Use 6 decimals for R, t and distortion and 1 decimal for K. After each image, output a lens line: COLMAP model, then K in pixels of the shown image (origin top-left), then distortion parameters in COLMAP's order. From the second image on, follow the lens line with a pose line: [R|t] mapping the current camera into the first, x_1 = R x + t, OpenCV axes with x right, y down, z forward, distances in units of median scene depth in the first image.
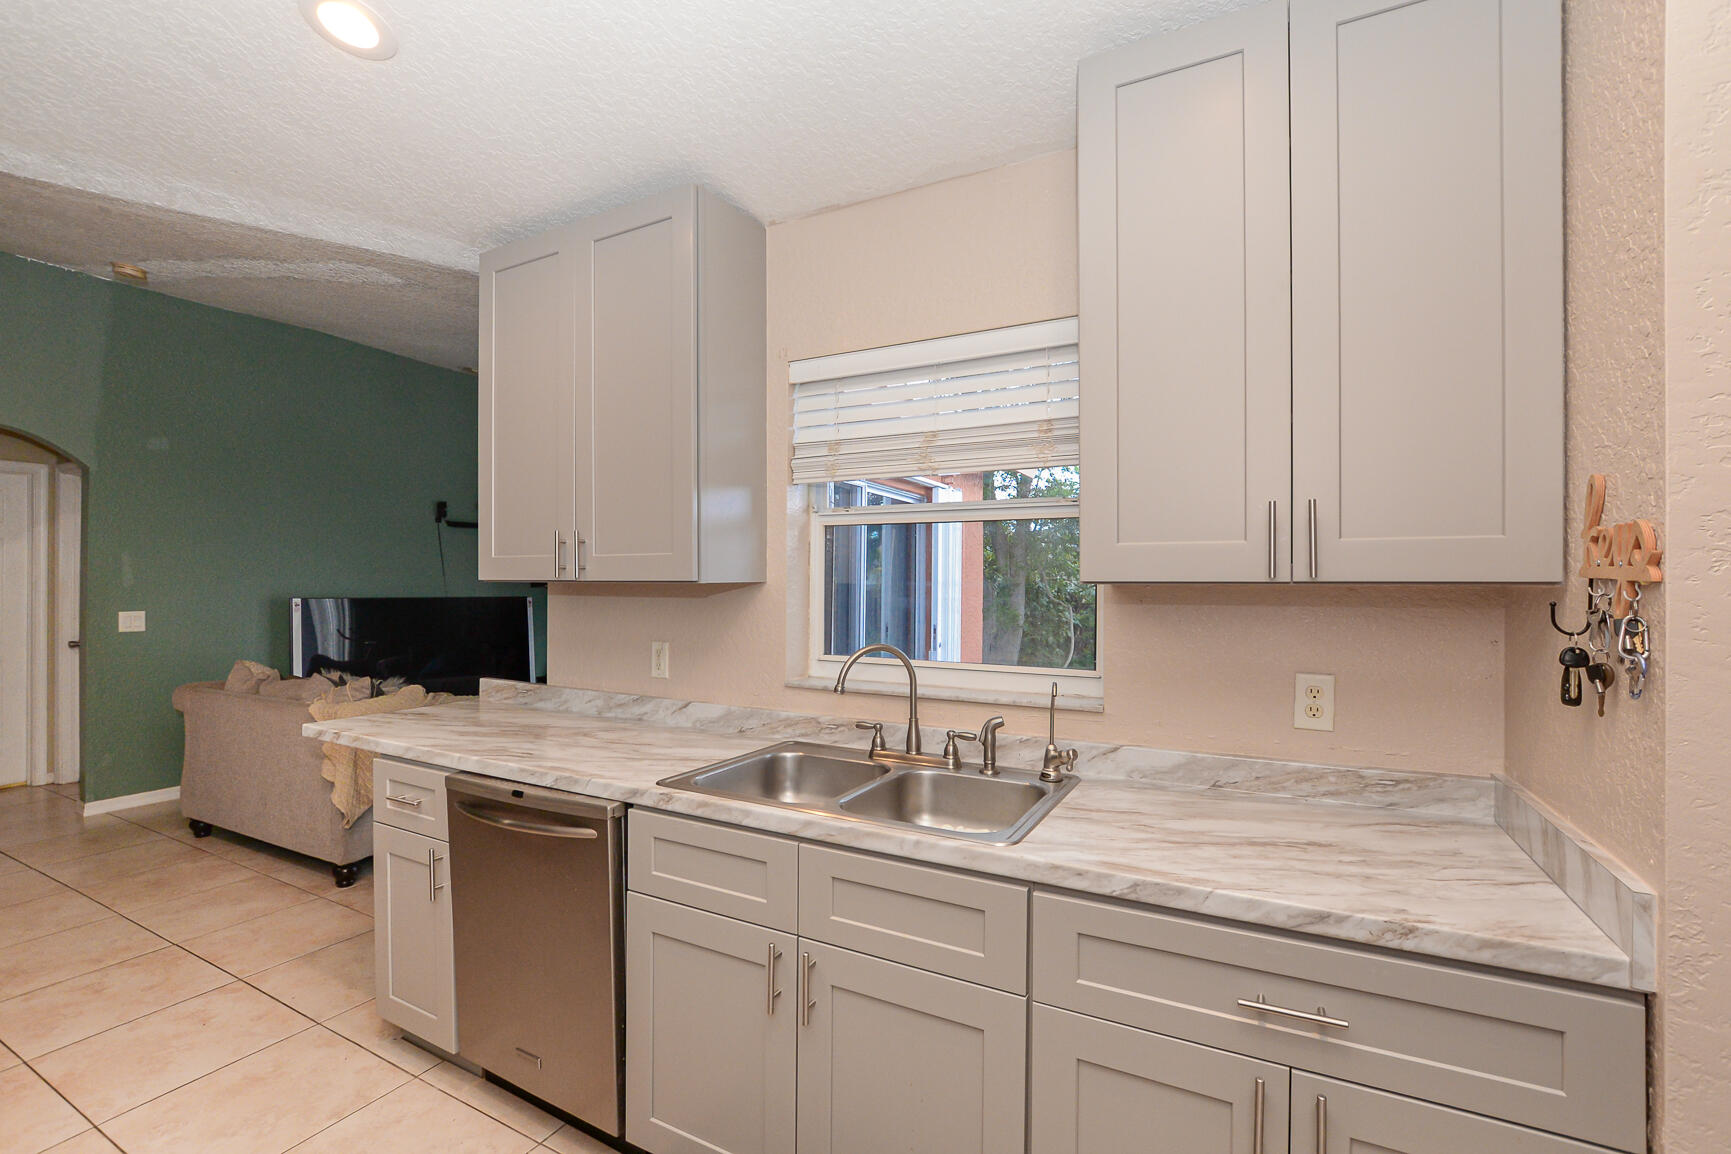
lens RADIAL K [[766.3, 0, 859.7], [0, 766.3, 581.0], [0, 0, 1]] dist [-0.019664, 0.001769]
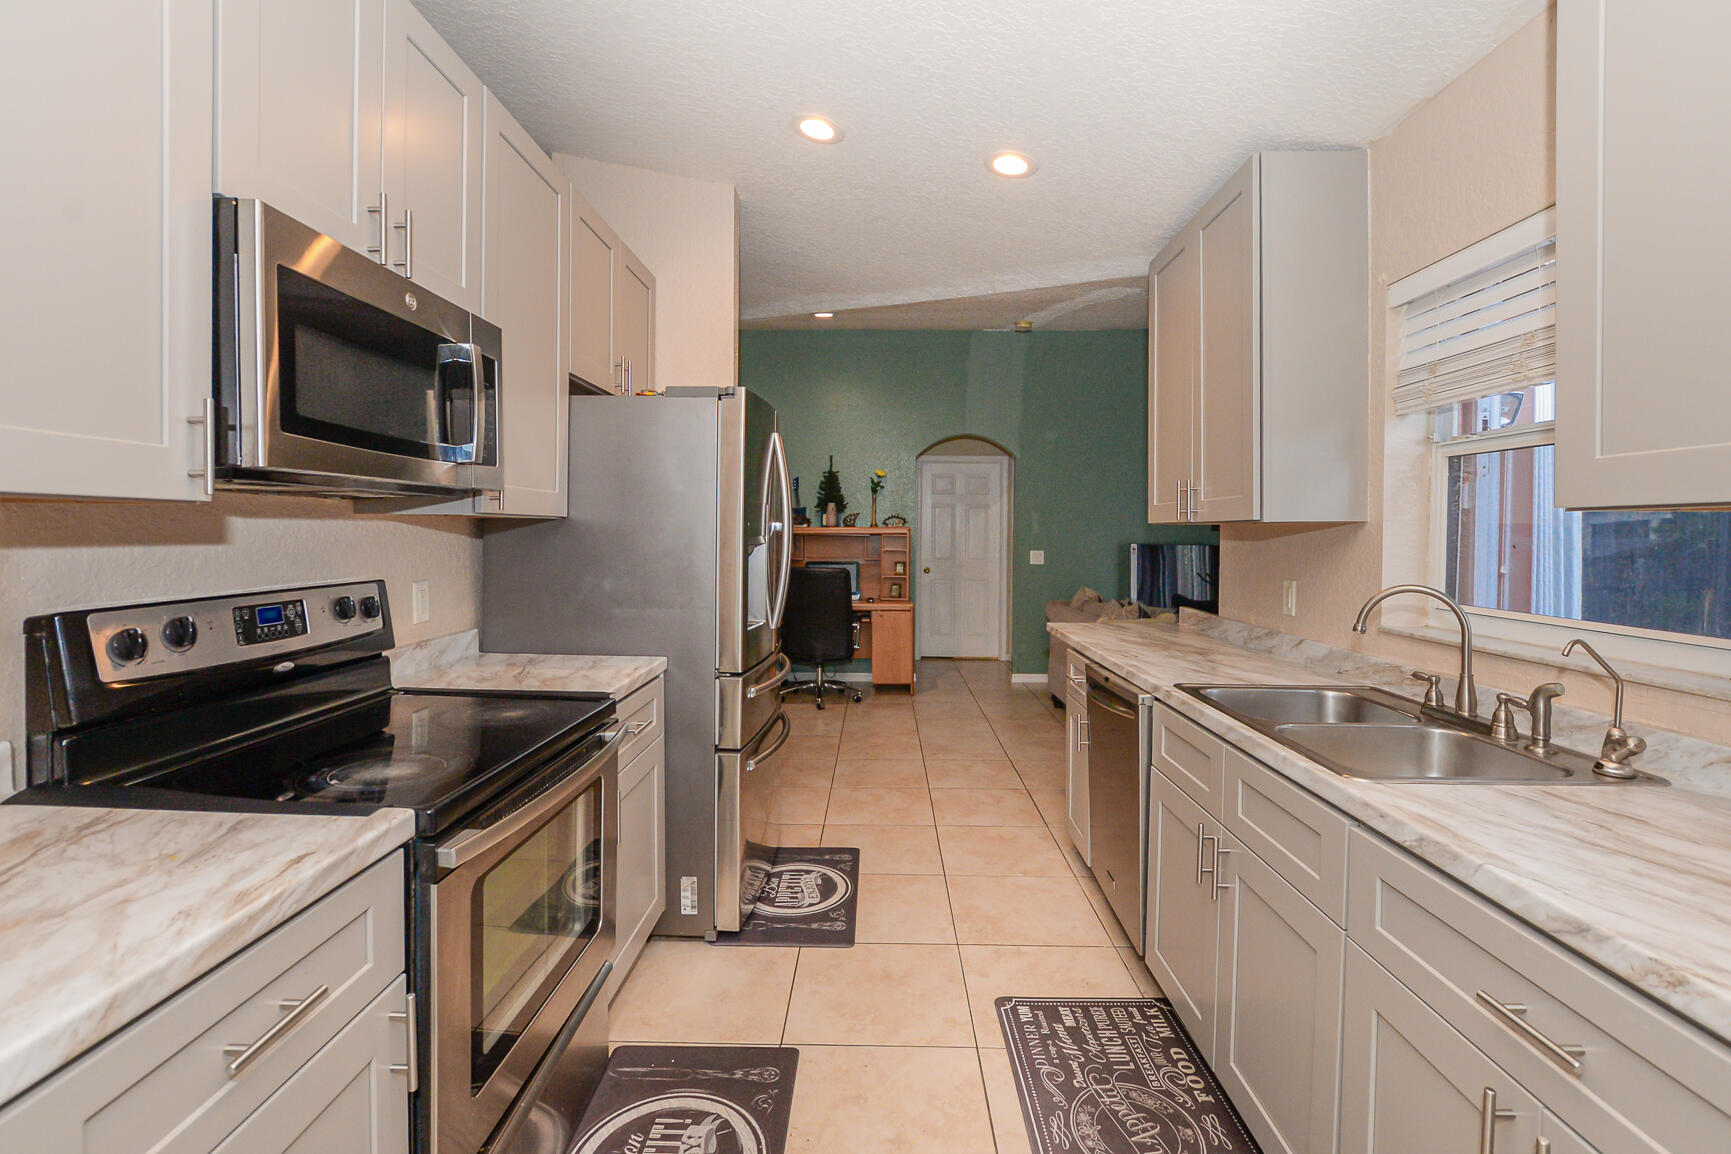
lens RADIAL K [[766.3, 0, 854.7], [0, 766.3, 543.8], [0, 0, 1]] dist [-0.019664, 0.001769]
pose [[0.449076, 0.012442, -0.893407, 0.521536], [-0.004763, 0.999922, 0.011531, 0.026100], [0.893481, -0.000923, 0.449100, 0.000675]]
